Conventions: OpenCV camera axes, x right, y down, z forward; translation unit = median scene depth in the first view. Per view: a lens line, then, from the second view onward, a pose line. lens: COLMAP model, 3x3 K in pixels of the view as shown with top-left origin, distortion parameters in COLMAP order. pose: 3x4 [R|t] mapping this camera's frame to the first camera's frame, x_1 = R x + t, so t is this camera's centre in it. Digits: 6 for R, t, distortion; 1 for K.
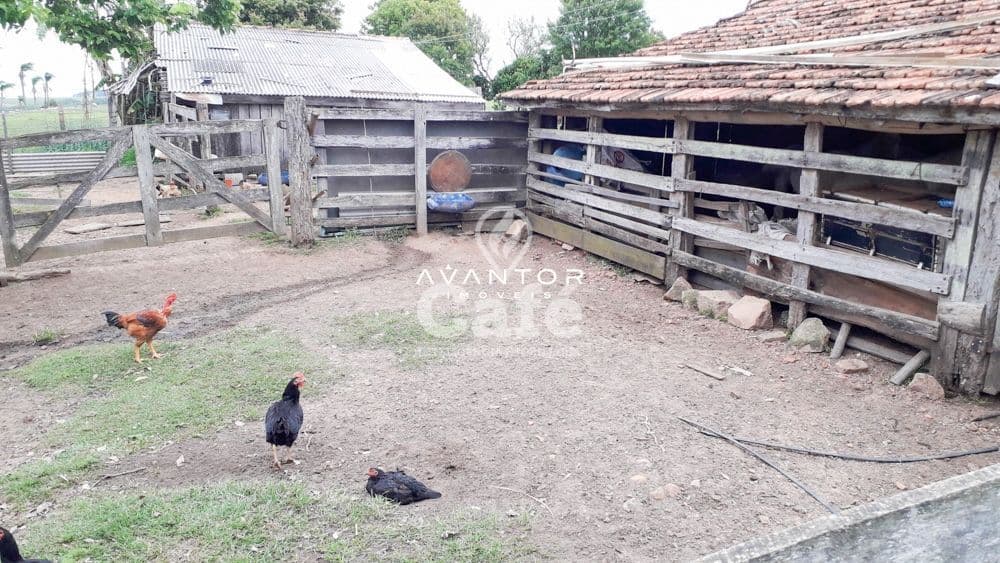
lens RADIAL K [[767.3, 0, 526.0], [0, 767.3, 284.1], [0, 0, 1]] dist [0.001124, -0.051589]
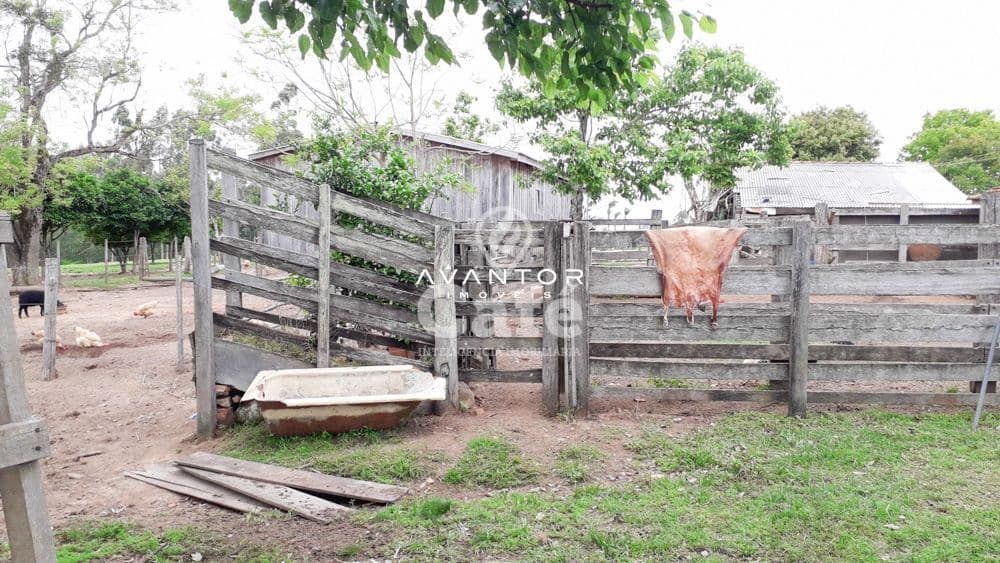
lens RADIAL K [[767.3, 0, 526.0], [0, 767.3, 284.1], [0, 0, 1]] dist [0.001124, -0.051589]
pose [[0.782147, 0.024125, -0.622626, 0.132562], [-0.126095, 0.984703, -0.120247, 0.118324], [0.610201, 0.172561, 0.773225, -0.362863]]
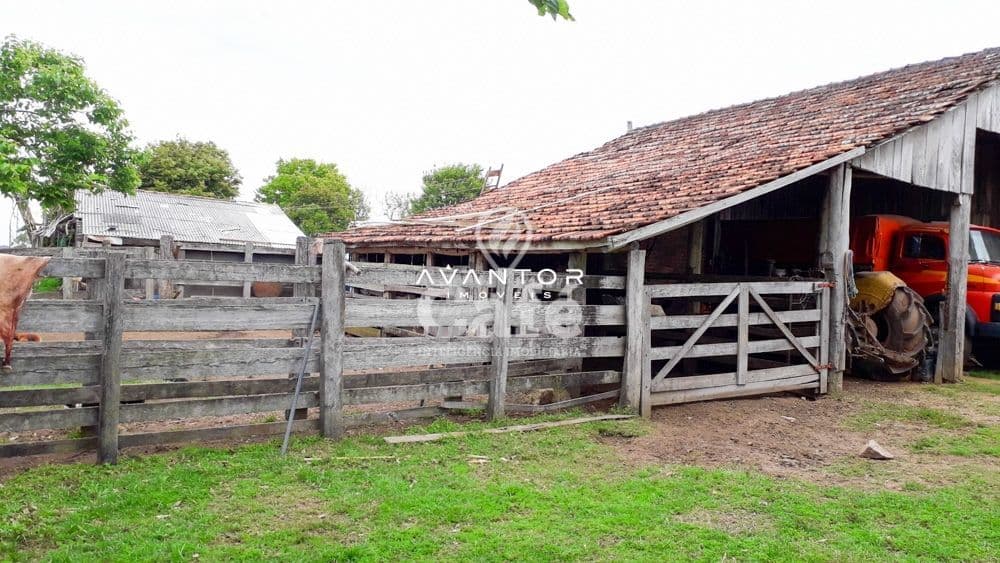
lens RADIAL K [[767.3, 0, 526.0], [0, 767.3, 284.1], [0, 0, 1]] dist [0.001124, -0.051589]
pose [[0.993295, 0.025663, 0.112727, 0.151410], [-0.000618, 0.976216, -0.216801, 0.115496], [-0.115609, 0.215277, 0.969686, -0.353636]]
